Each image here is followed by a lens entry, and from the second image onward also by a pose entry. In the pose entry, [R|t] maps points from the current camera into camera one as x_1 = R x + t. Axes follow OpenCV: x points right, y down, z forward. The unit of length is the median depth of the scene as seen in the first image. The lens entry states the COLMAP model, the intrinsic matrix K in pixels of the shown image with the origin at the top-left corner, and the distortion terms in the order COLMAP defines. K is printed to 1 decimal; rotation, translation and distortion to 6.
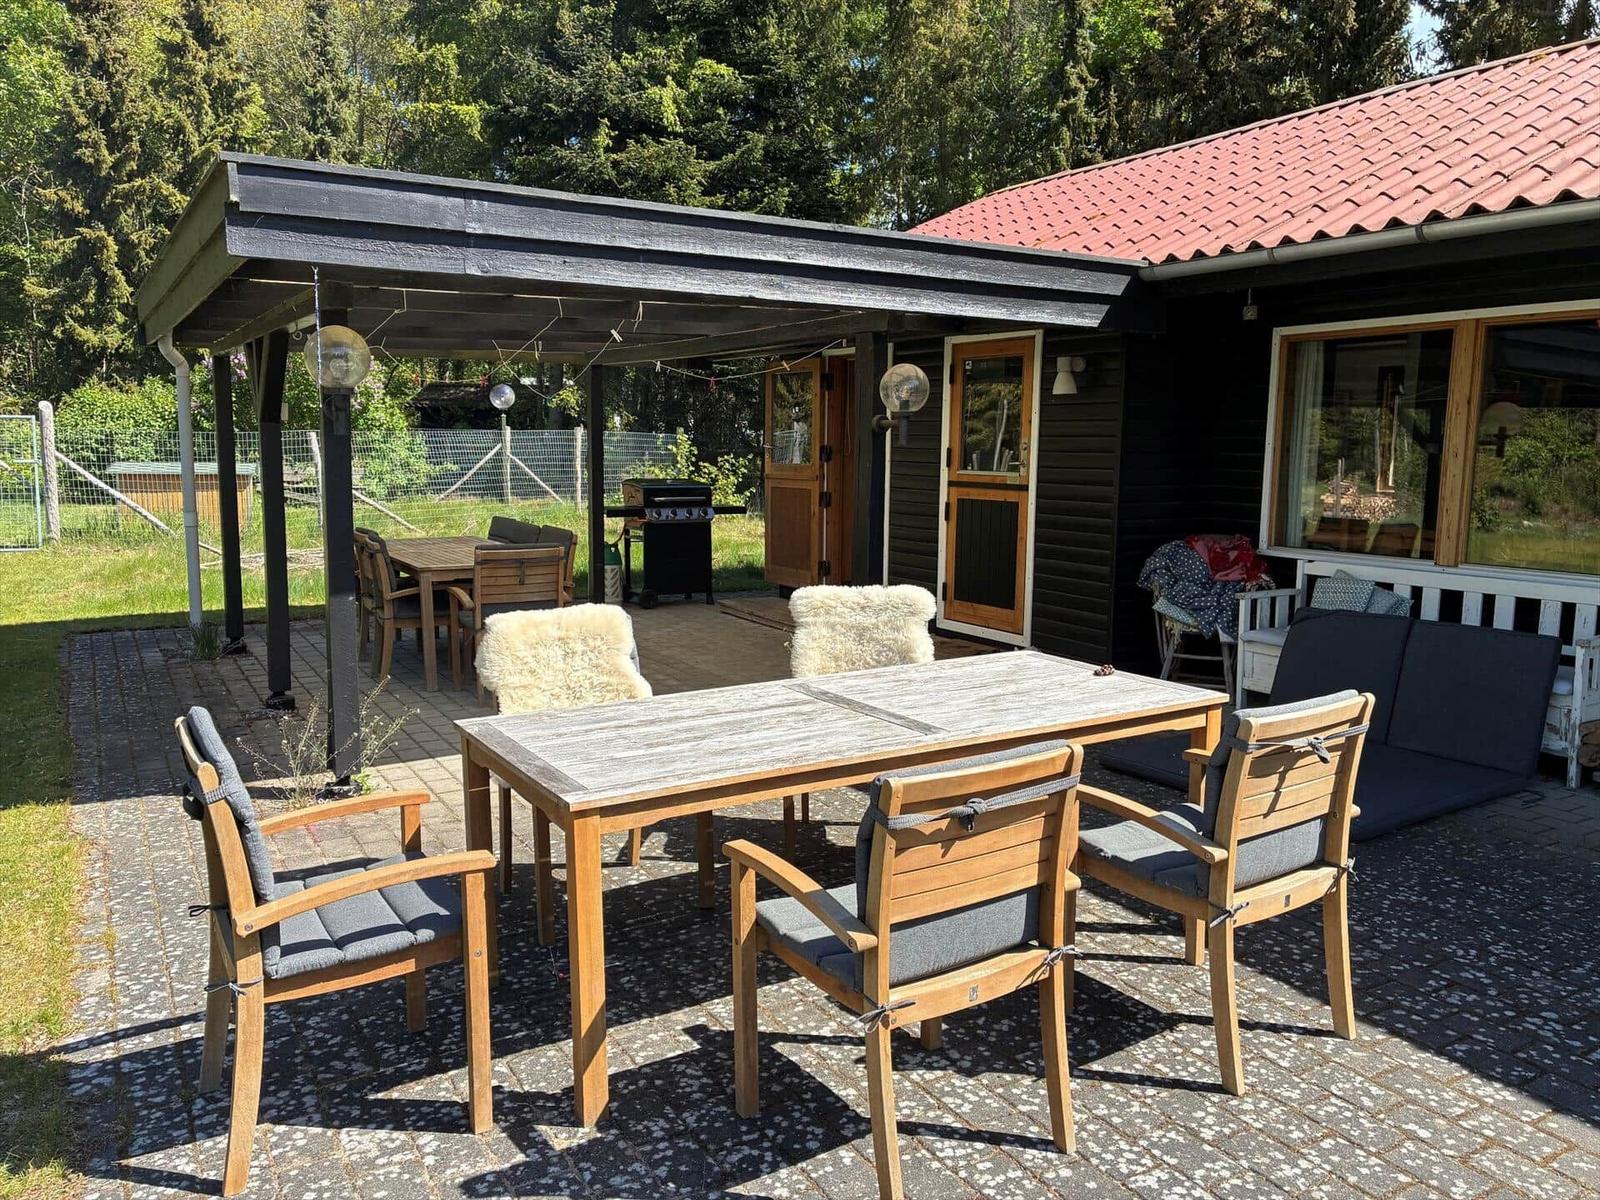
lens RADIAL K [[1215.3, 0, 765.3], [0, 1215.3, 600.7], [0, 0, 1]] dist [-0.002705, -0.014190]
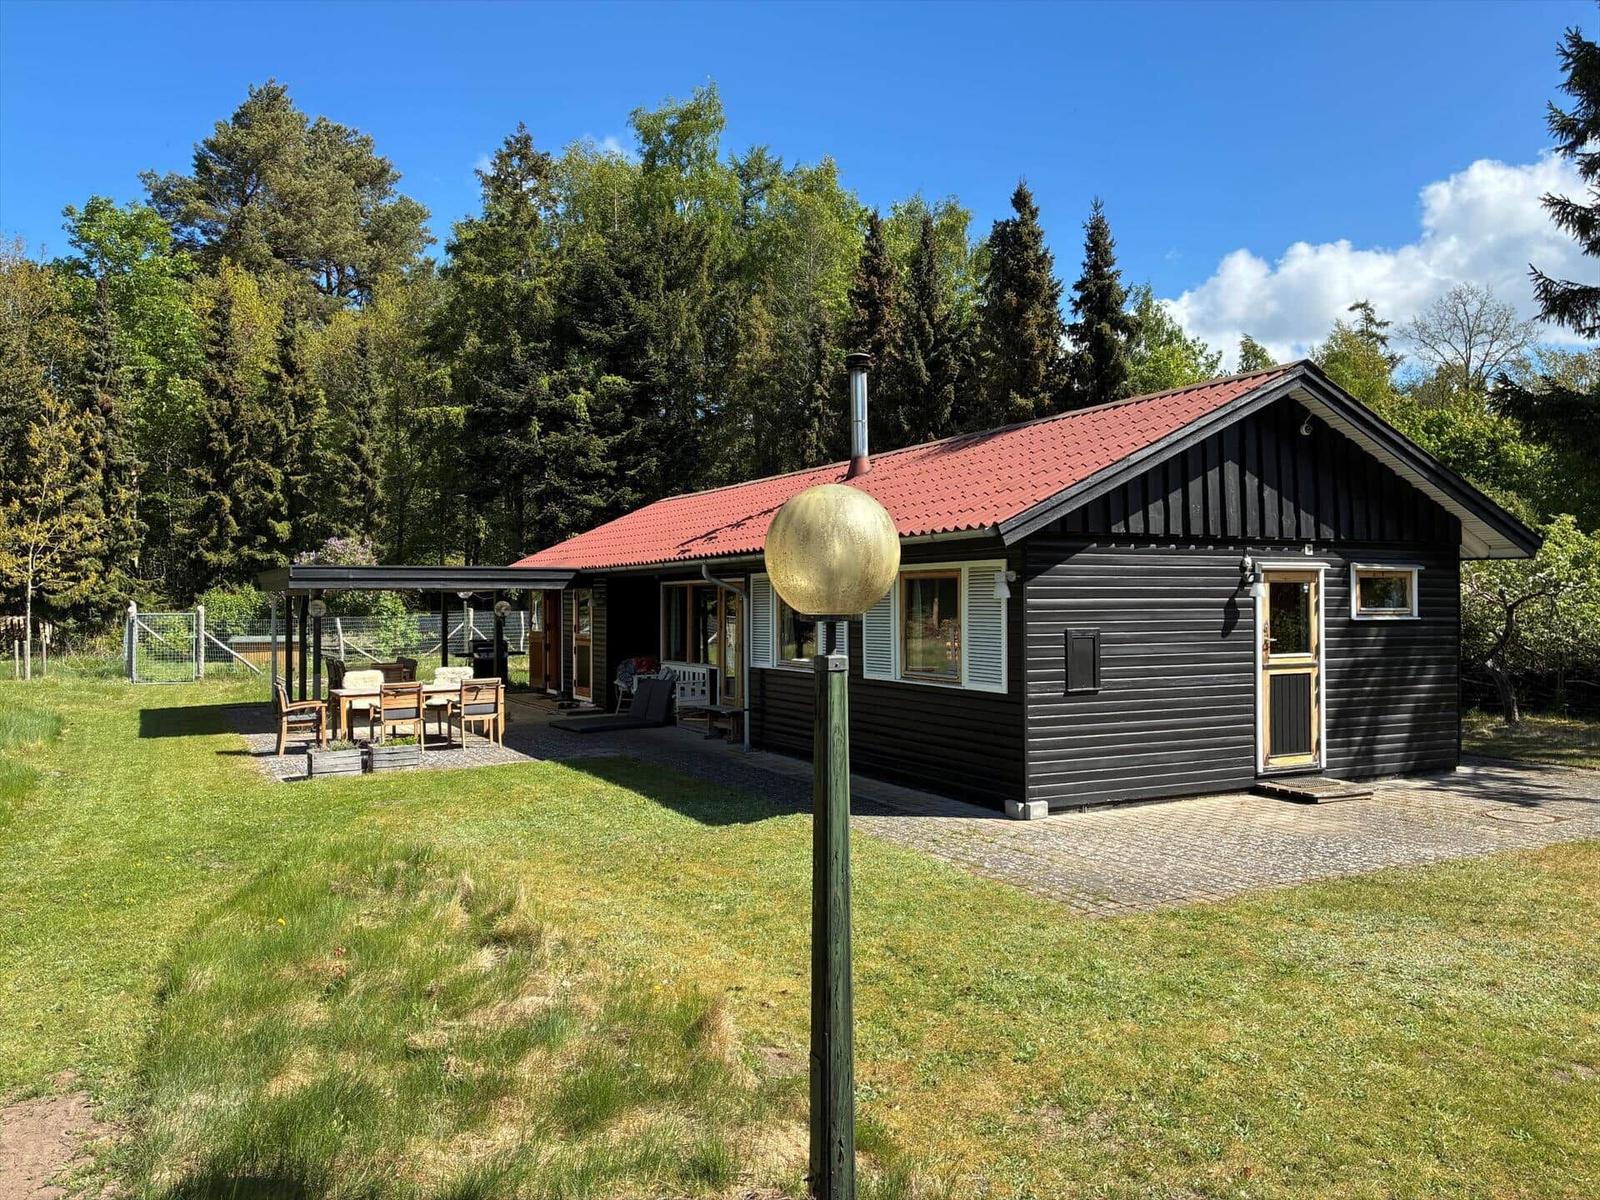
lens RADIAL K [[1215.3, 0, 798.1], [0, 1215.3, 596.0], [0, 0, 1]] dist [-0.002705, -0.014190]
pose [[0.999457, -0.019489, -0.026567, 0.250790], [0.015691, 0.990542, -0.136311, 0.060408], [0.028972, 0.135820, 0.990310, -0.544445]]
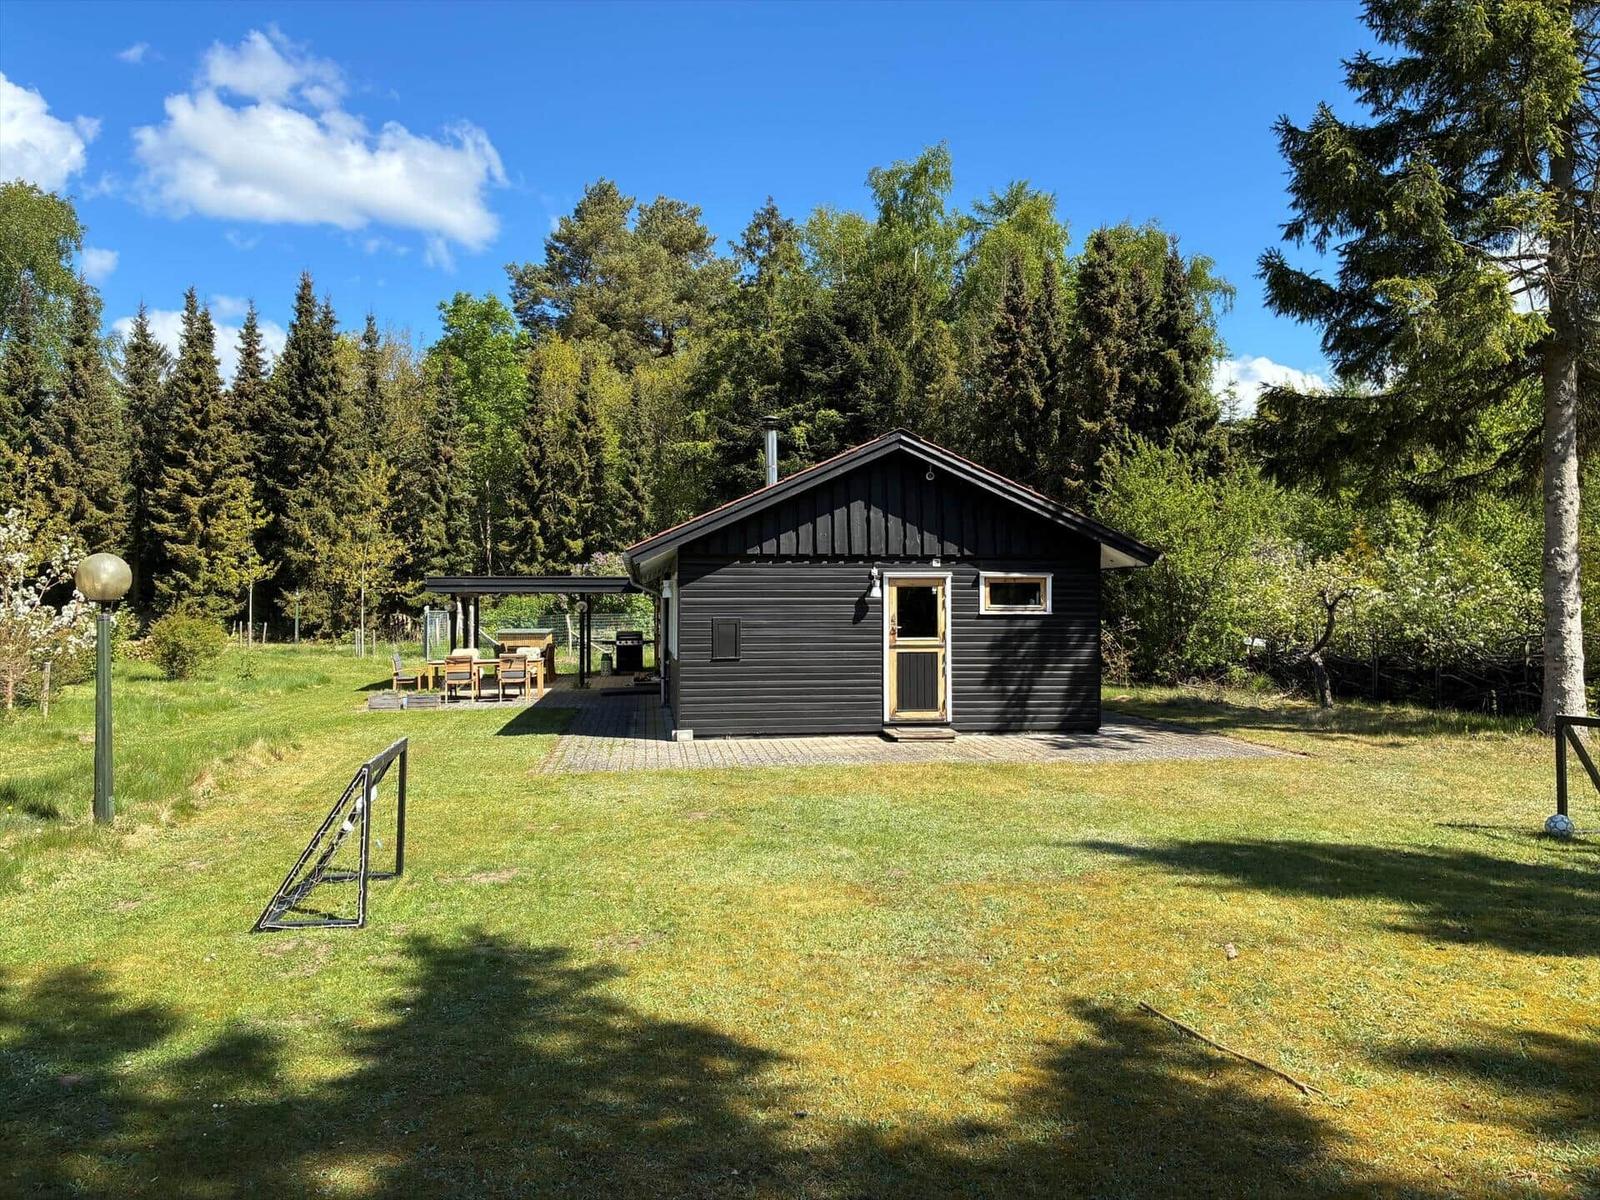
lens RADIAL K [[1215.3, 0, 812.5], [0, 1215.3, 600.2], [0, 0, 1]] dist [-0.002705, -0.014190]
pose [[0.930589, -0.020188, -0.365510, 0.642392], [-0.030564, 0.990707, -0.132537, 0.091846], [0.364789, 0.134509, 0.921323, -0.706147]]
